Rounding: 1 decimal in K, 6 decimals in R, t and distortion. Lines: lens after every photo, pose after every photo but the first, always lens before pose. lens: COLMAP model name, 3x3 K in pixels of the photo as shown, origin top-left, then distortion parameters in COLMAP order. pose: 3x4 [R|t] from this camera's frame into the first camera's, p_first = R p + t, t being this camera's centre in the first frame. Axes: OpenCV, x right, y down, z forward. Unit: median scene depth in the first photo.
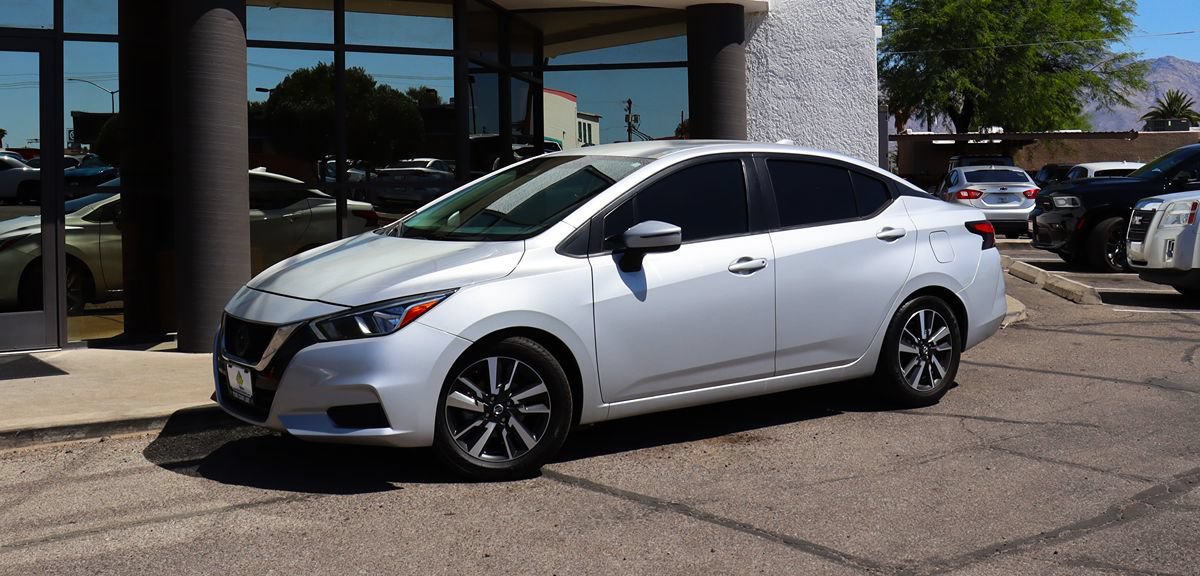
lens RADIAL K [[1343.8, 0, 571.8], [0, 1343.8, 160.9], [0, 0, 1]] dist [-0.135022, 0.000000]
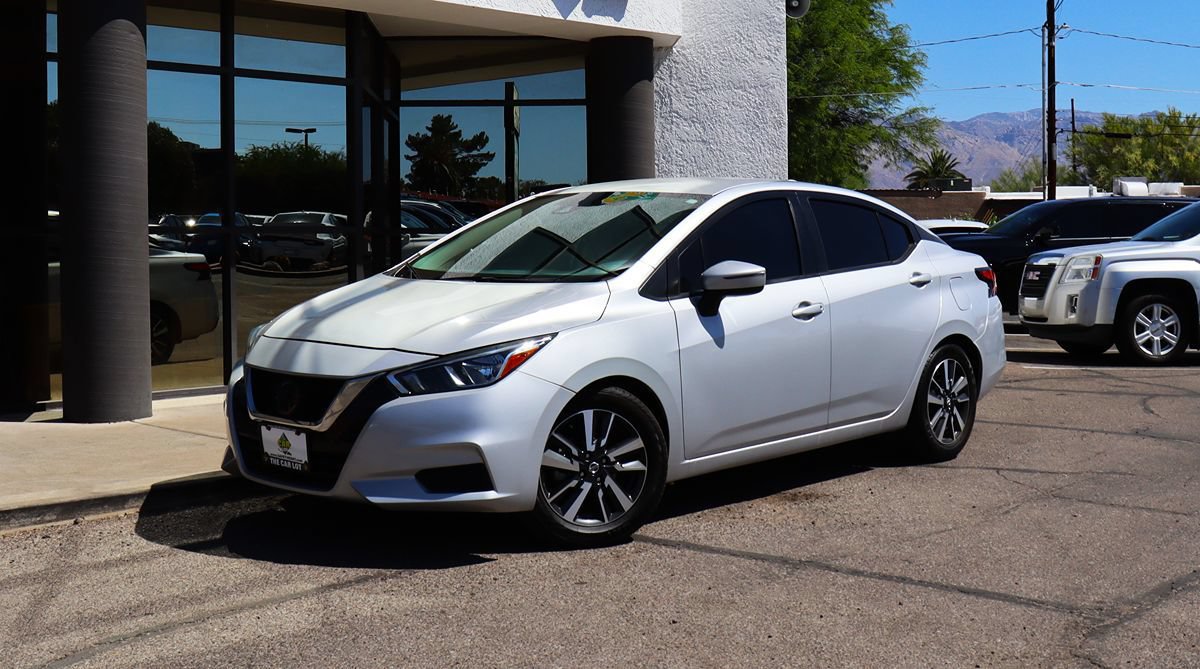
lens RADIAL K [[1488.8, 0, 592.3], [0, 1488.8, 224.7], [0, 0, 1]] dist [-0.147313, 0.000000]
pose [[0.976340, 0.008835, 0.216060, -0.217641], [-0.009458, 0.999954, 0.001846, 0.016074], [-0.216034, -0.003846, 0.976378, 0.020510]]
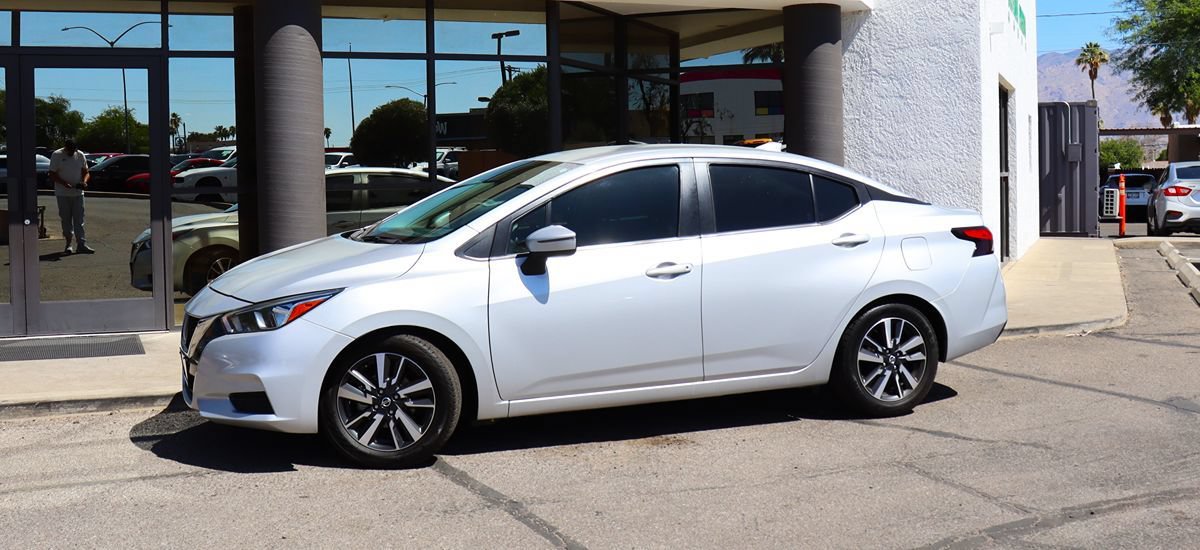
lens RADIAL K [[1278.5, 0, 551.9], [0, 1278.5, 198.0], [0, 0, 1]] dist [-0.131804, 0.000000]
pose [[0.968327, 0.004010, -0.249653, 0.259554], [0.004619, 0.999412, 0.033970, -0.008681], [0.249643, -0.034047, 0.967739, 0.045202]]
